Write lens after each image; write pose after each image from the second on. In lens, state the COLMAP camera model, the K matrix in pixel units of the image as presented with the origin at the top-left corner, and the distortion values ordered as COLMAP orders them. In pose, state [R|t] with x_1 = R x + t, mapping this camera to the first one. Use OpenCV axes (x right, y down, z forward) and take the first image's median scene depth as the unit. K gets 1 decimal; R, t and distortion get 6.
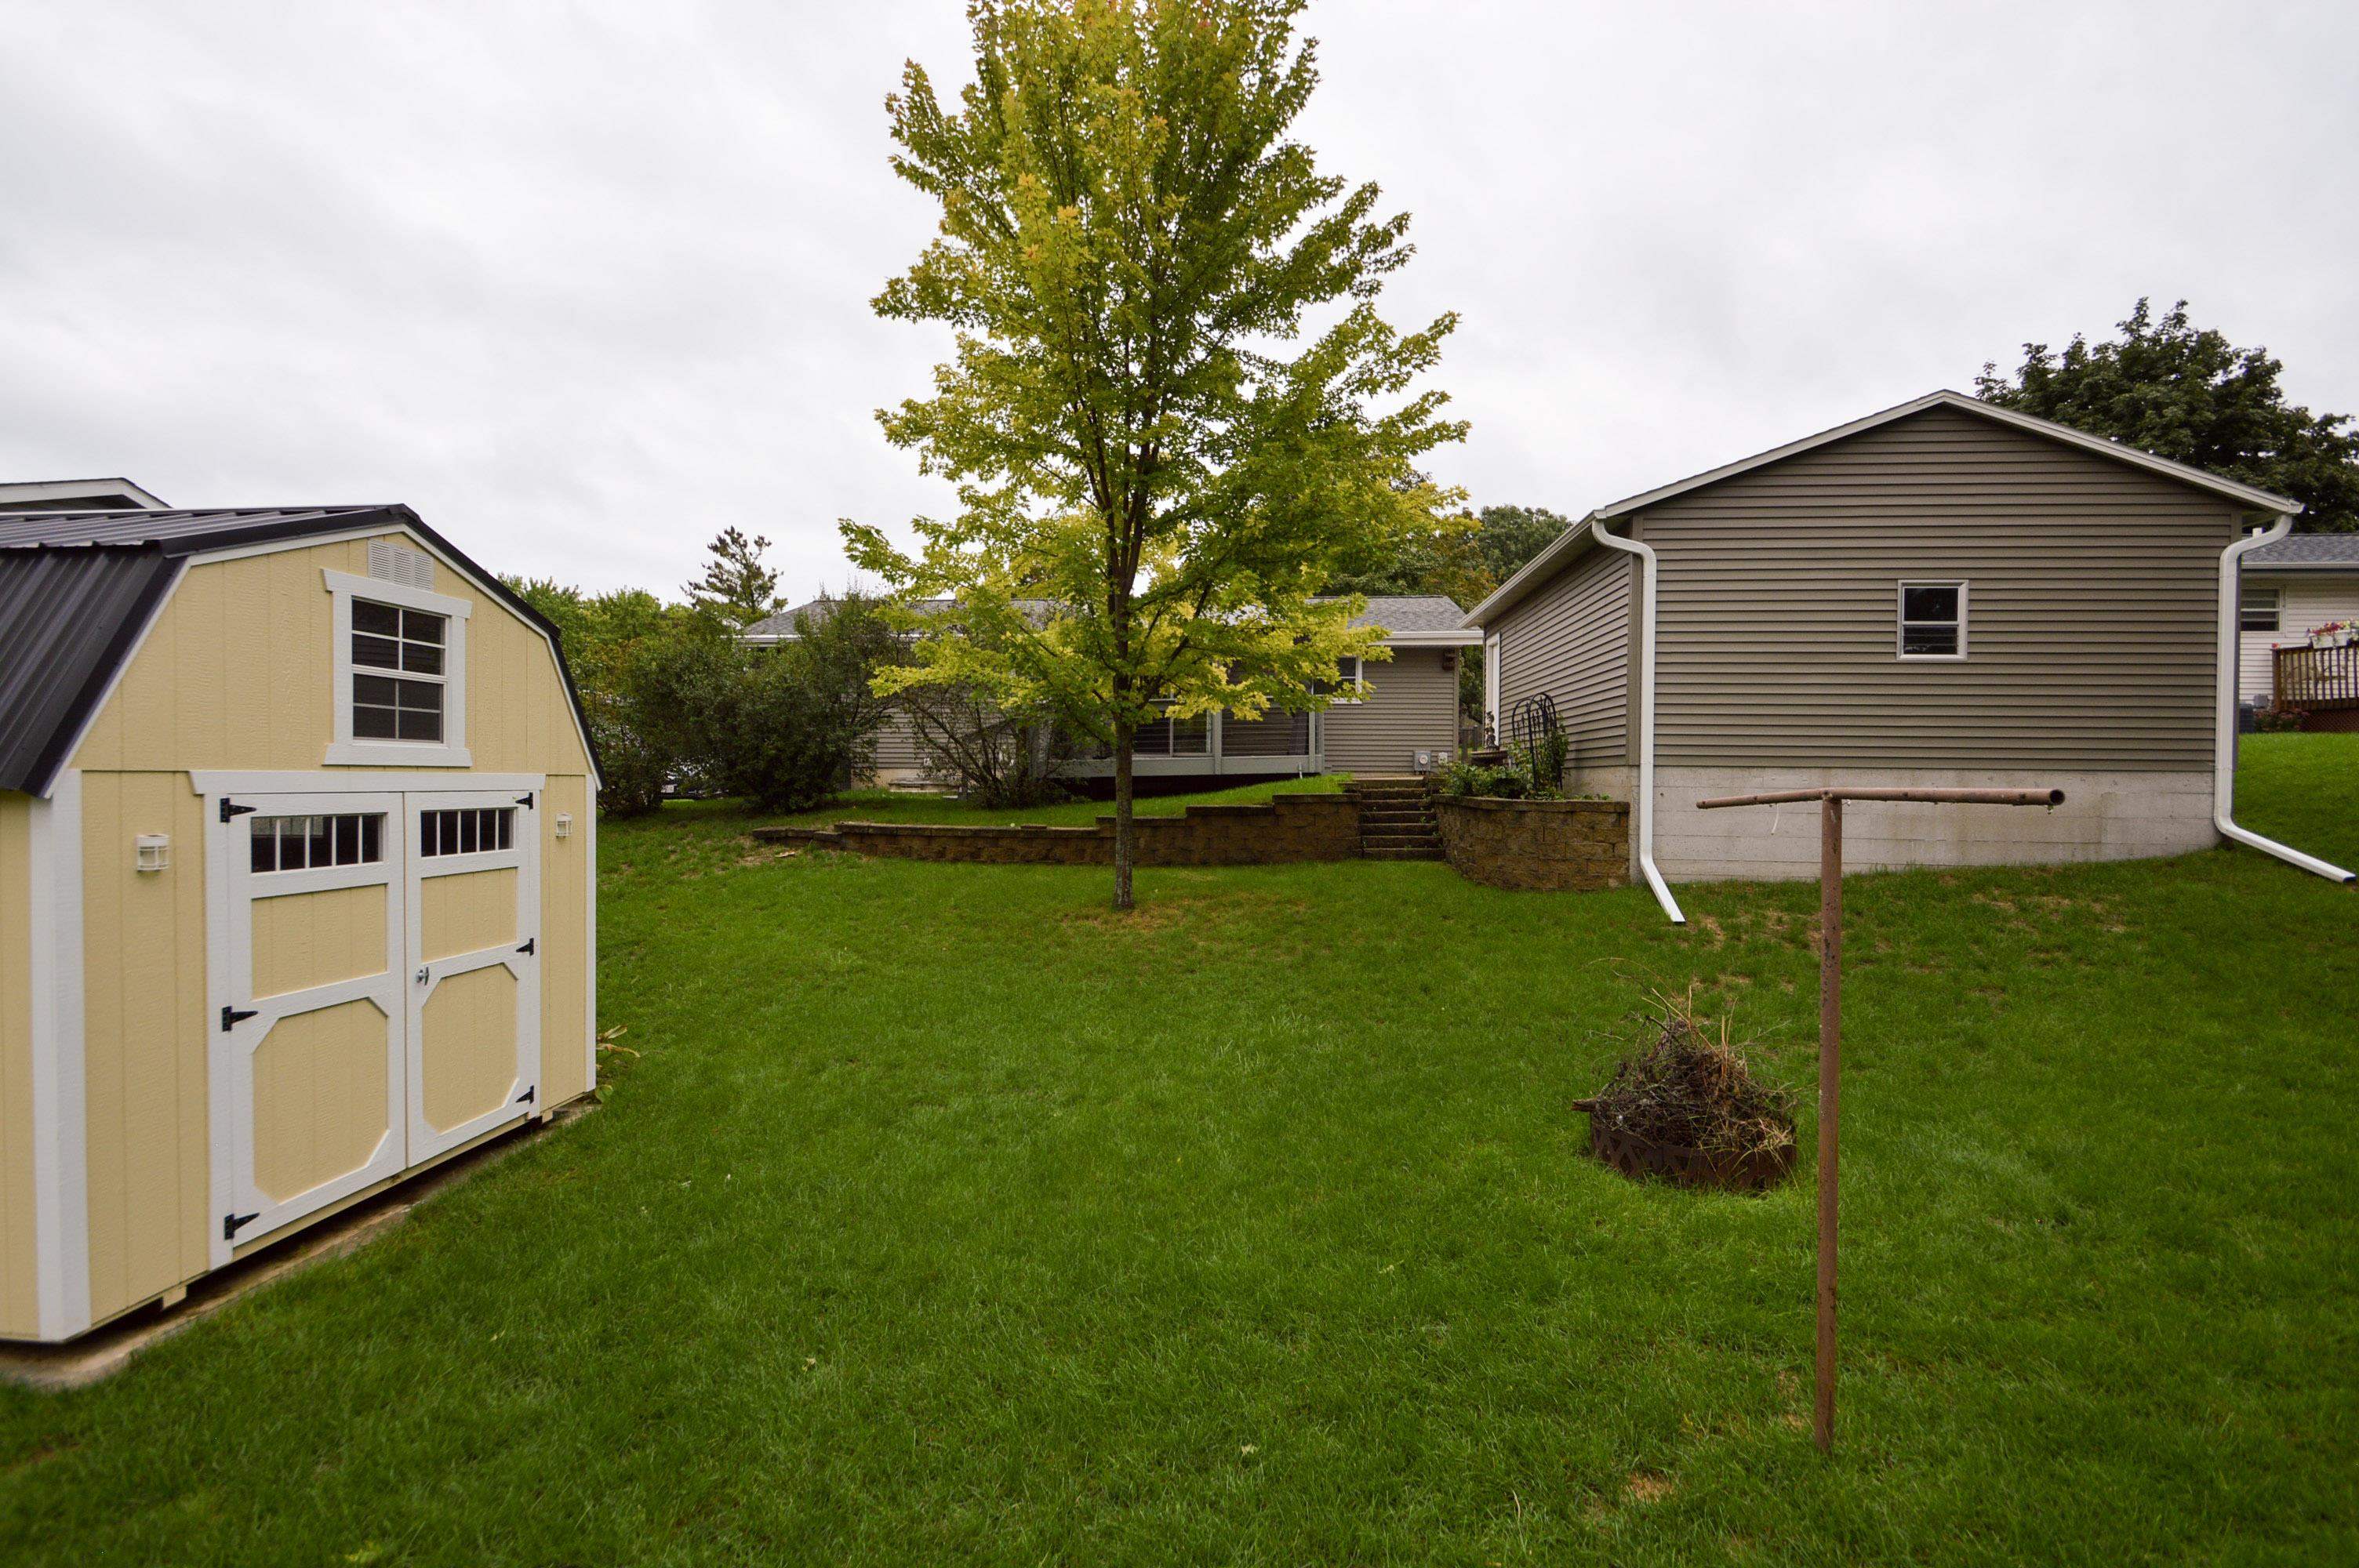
lens RADIAL K [[1051.0, 0, 1179.5], [0, 1051.0, 784.0], [0, 0, 1]] dist [0.013536, -0.021426]
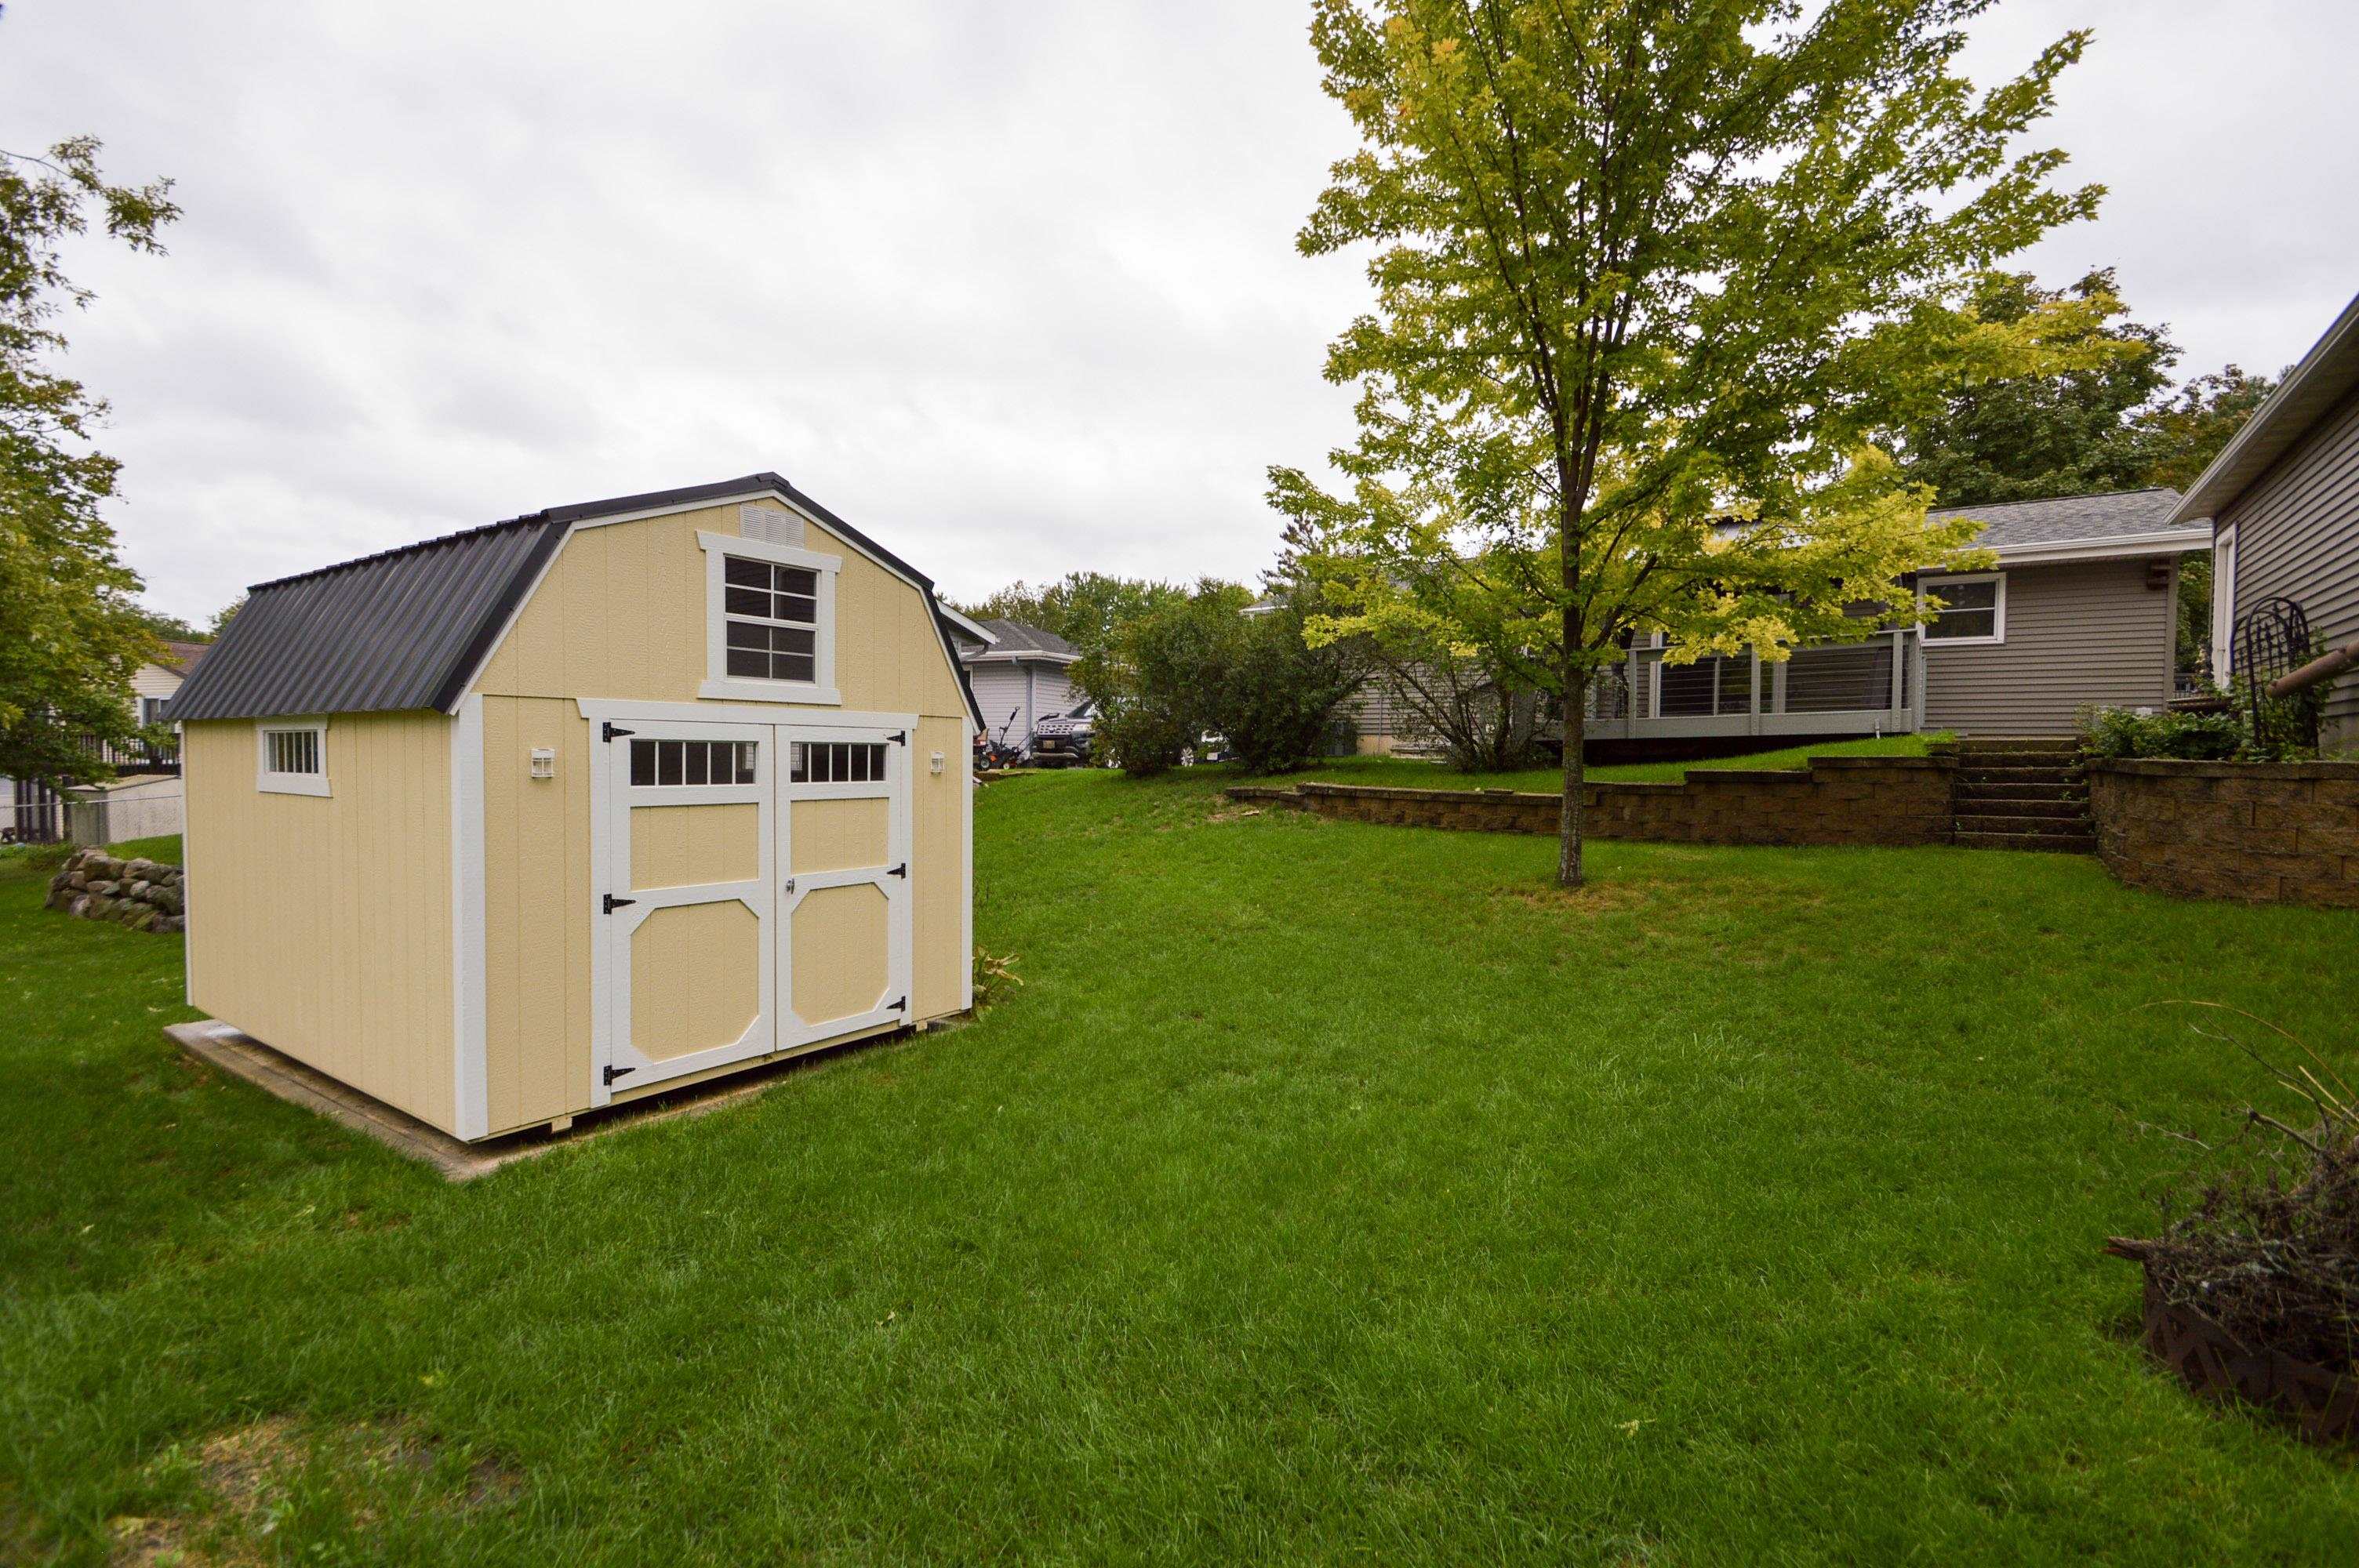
lens RADIAL K [[1047.9, 0, 1179.5], [0, 1047.9, 784.0], [0, 0, 1]] dist [0.012163, -0.014675]
pose [[0.855042, 0.019722, -0.518183, 0.183175], [-0.009144, 0.999695, 0.022960, 0.032612], [0.518477, -0.014893, 0.854962, 0.193069]]
